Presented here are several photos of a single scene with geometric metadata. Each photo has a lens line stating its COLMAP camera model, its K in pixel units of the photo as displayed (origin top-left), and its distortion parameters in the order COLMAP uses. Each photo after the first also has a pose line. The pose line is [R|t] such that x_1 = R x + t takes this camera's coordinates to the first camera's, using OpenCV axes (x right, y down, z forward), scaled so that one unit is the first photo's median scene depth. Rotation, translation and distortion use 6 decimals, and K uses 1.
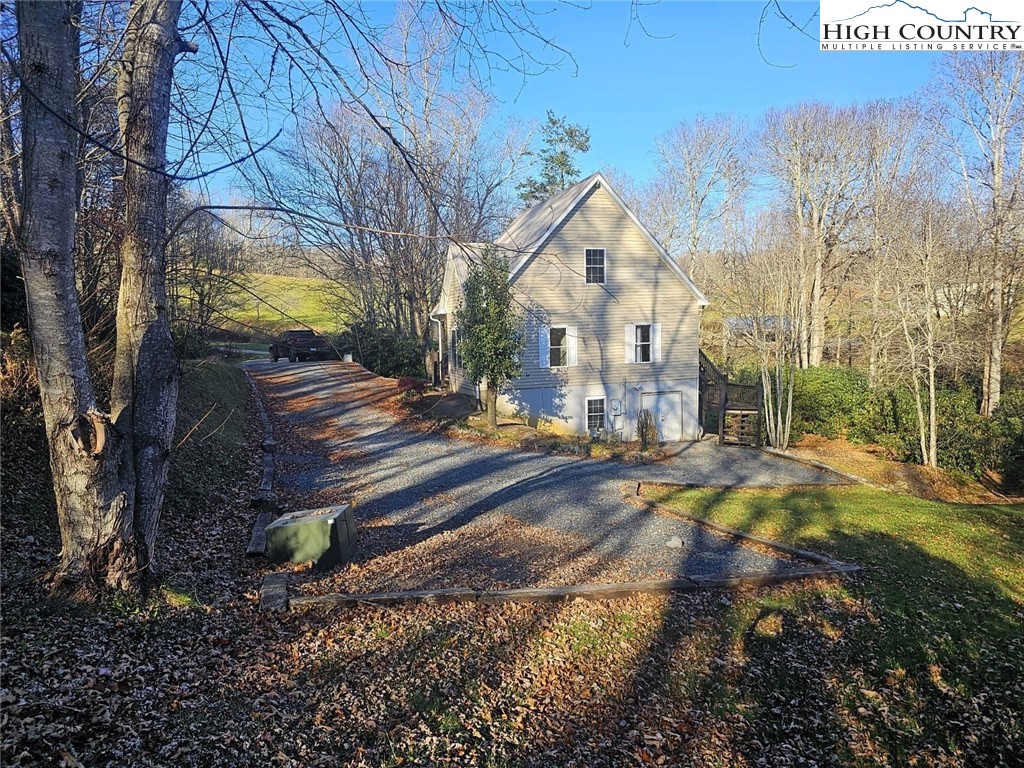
lens RADIAL K [[680.3, 0, 515.7], [0, 680.3, 389.2], [0, 0, 1]] dist [0.083622, -0.080087]
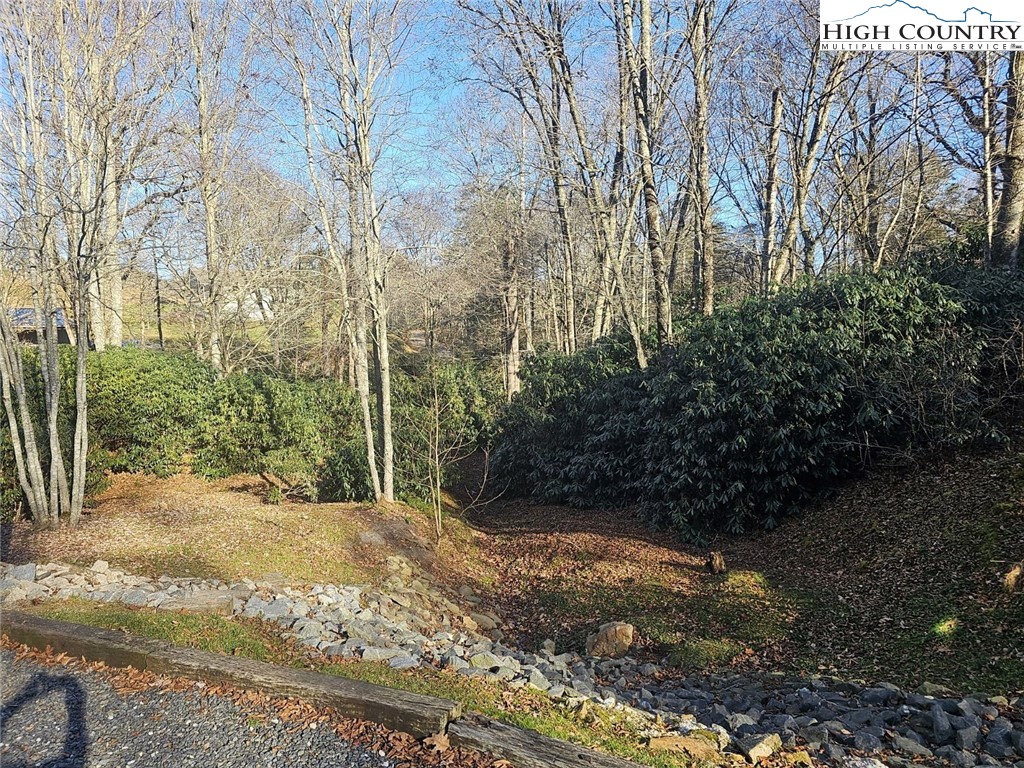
lens RADIAL K [[684.8, 0, 512.0], [0, 684.8, 384.0], [0, 0, 1]] dist [0.051761, -0.040229]
pose [[0.575469, -0.044722, 0.816600, 0.321337], [0.081066, 0.996705, -0.002542, 0.043464], [-0.813796, 0.067662, 0.577198, 0.844638]]
